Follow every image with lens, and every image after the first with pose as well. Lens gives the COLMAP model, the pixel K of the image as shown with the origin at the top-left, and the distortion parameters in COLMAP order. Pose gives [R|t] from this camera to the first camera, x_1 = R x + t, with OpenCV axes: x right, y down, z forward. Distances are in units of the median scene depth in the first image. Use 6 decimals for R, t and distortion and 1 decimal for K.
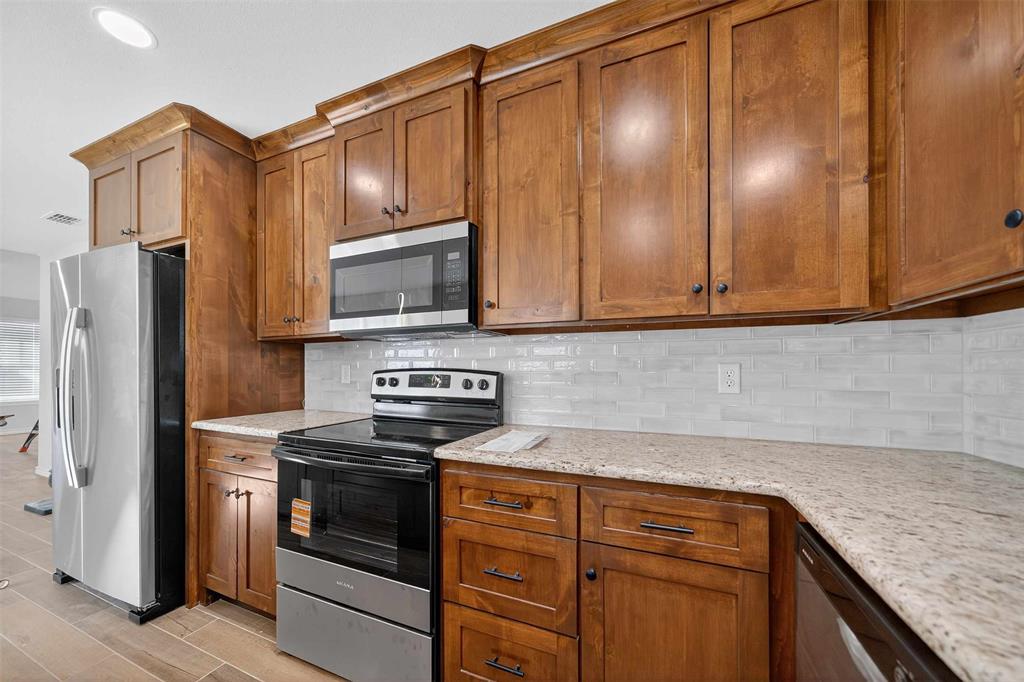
lens RADIAL K [[365.2, 0, 512.3], [0, 365.2, 369.9], [0, 0, 1]] dist [-0.001069, 0.002832]
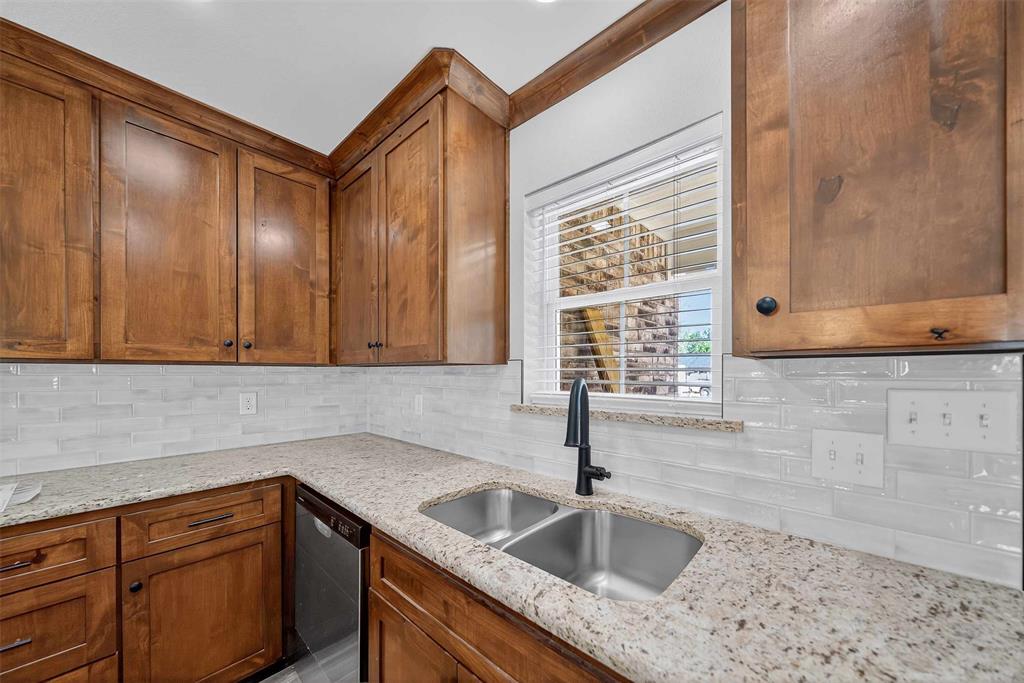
lens RADIAL K [[350.4, 0, 515.6], [0, 350.4, 374.9], [0, 0, 1]] dist [-0.012465, -0.000128]
pose [[0.324931, -0.004899, 0.945725, -0.417309], [-0.004116, 0.999970, 0.006595, -0.128851], [-0.945729, -0.006036, 0.324901, -0.494309]]
